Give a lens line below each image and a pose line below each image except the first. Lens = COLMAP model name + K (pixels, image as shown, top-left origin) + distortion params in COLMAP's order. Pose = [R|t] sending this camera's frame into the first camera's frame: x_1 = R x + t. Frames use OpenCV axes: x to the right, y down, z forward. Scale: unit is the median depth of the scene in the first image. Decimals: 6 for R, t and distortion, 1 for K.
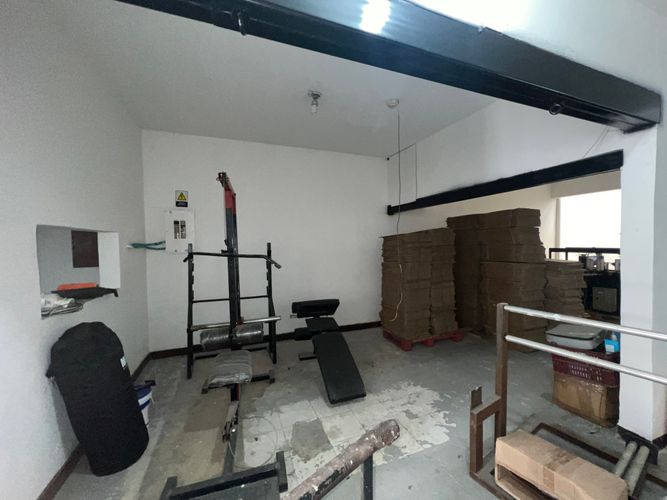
lens RADIAL K [[268.9, 0, 330.3], [0, 268.9, 250.9], [0, 0, 1]] dist [-0.002535, -0.000336]
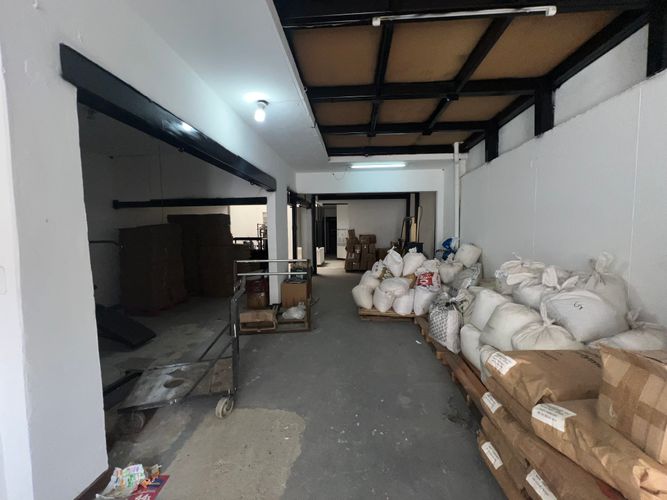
lens RADIAL K [[266.4, 0, 335.7], [0, 266.4, 247.6], [0, 0, 1]] dist [-0.002106, -0.000060]
pose [[0.421695, -0.045620, 0.905590, -0.398734], [0.031143, 0.998873, 0.035817, 0.013522], [-0.906203, 0.013099, 0.422640, -0.279311]]
